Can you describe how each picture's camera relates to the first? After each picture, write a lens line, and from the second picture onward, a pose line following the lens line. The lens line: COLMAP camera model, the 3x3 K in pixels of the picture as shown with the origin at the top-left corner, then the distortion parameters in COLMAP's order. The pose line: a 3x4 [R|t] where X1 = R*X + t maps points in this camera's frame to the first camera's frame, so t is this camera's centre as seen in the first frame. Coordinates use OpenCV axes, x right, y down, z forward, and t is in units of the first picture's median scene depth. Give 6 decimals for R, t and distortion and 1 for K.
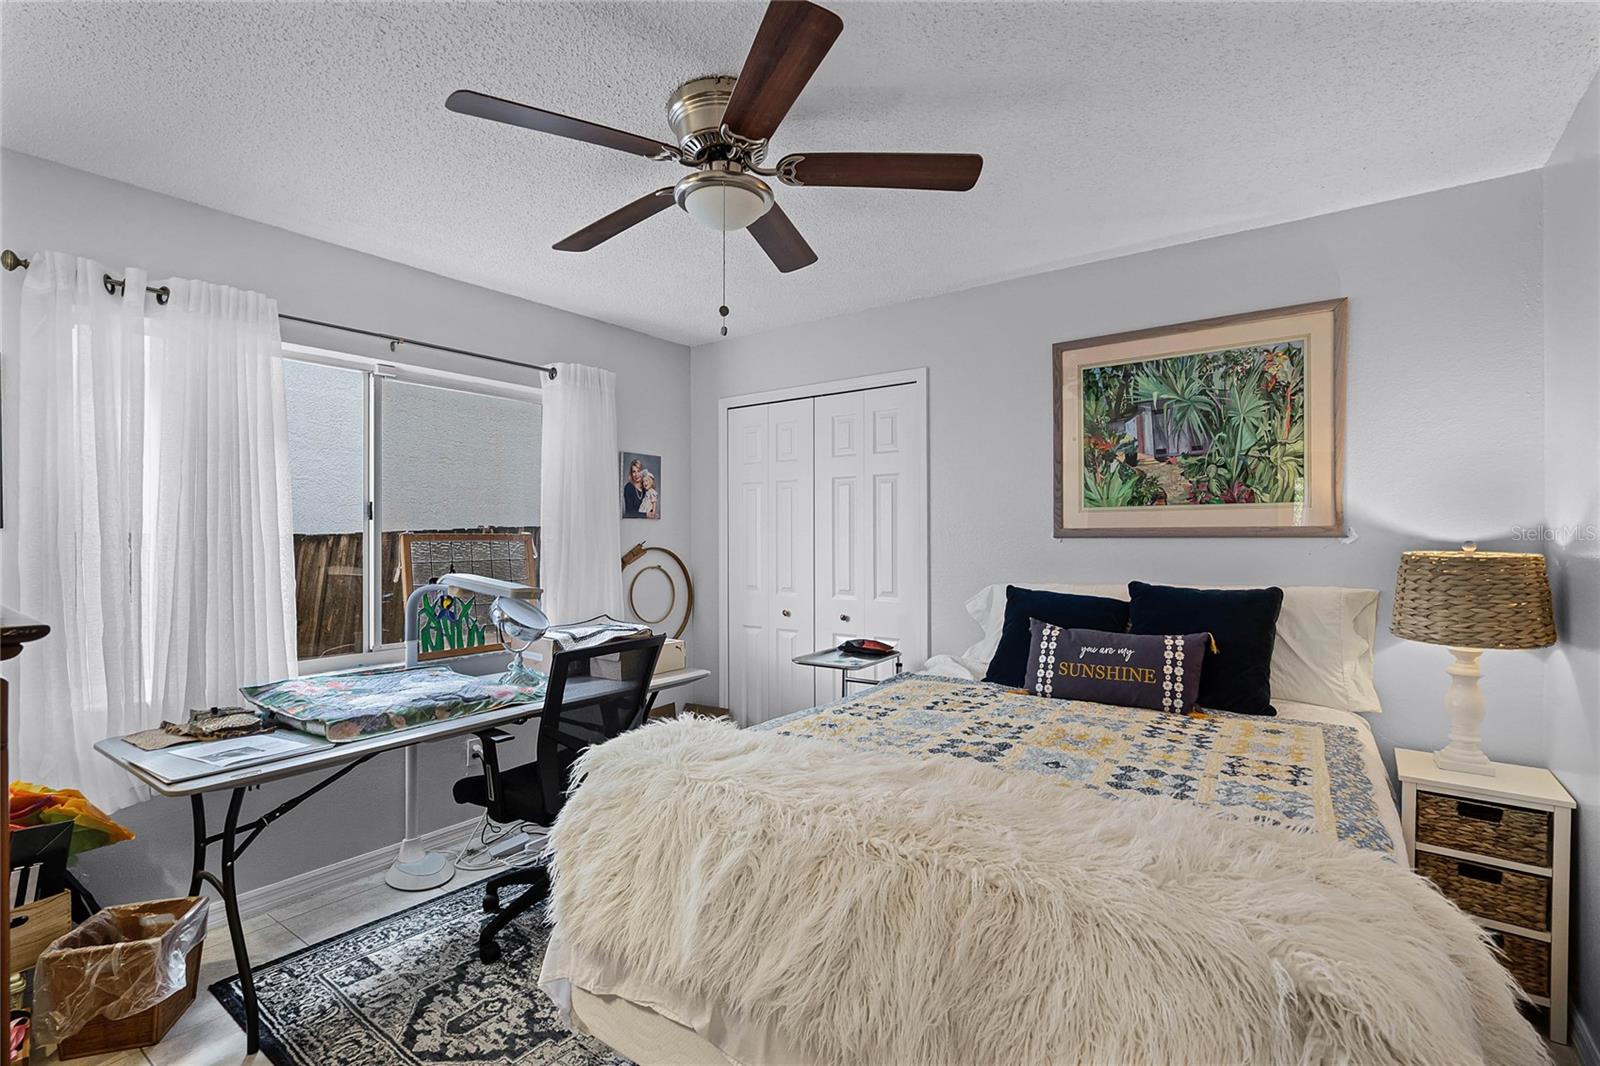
lens RADIAL K [[733.8, 0, 796.9], [0, 733.8, 535.4], [0, 0, 1]] dist [-0.000591, 0.000058]
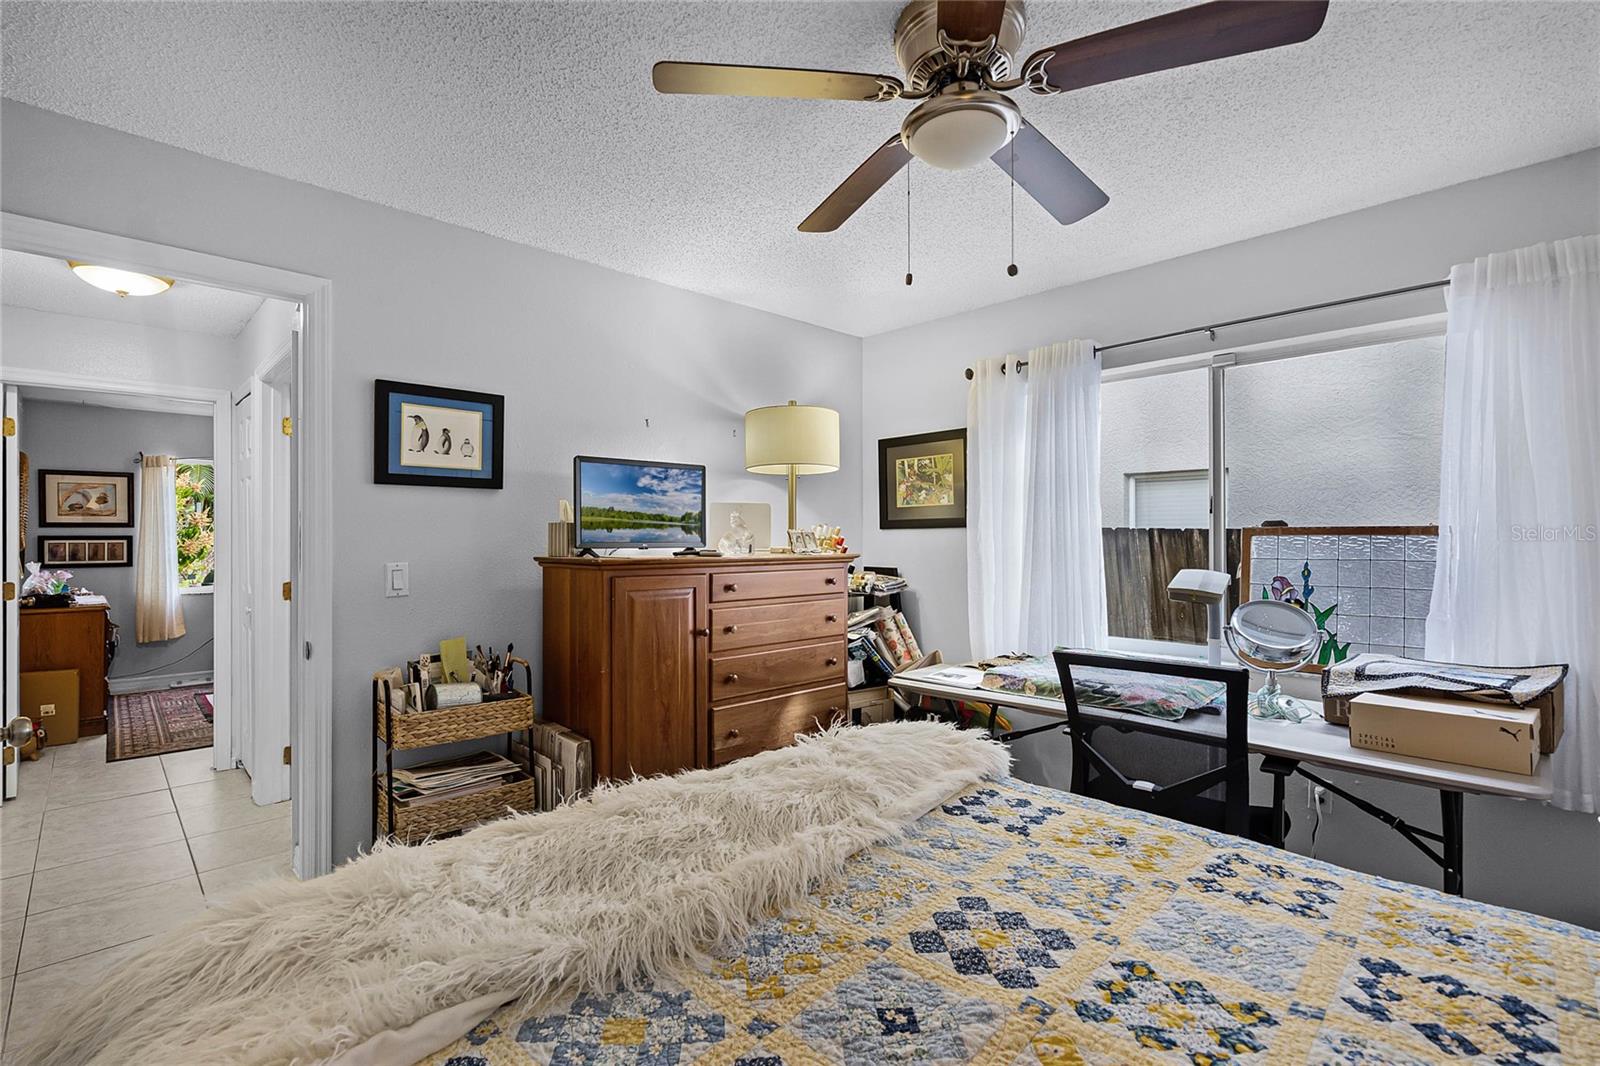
lens RADIAL K [[733.8, 0, 798.7], [0, 733.8, 535.1], [0, 0, 1]] dist [-0.000591, 0.000058]
pose [[-0.181427, -0.002504, -0.983401, 0.671329], [-0.003239, 0.999993, -0.001949, 0.014320], [0.983399, 0.002832, -0.181434, 0.853378]]
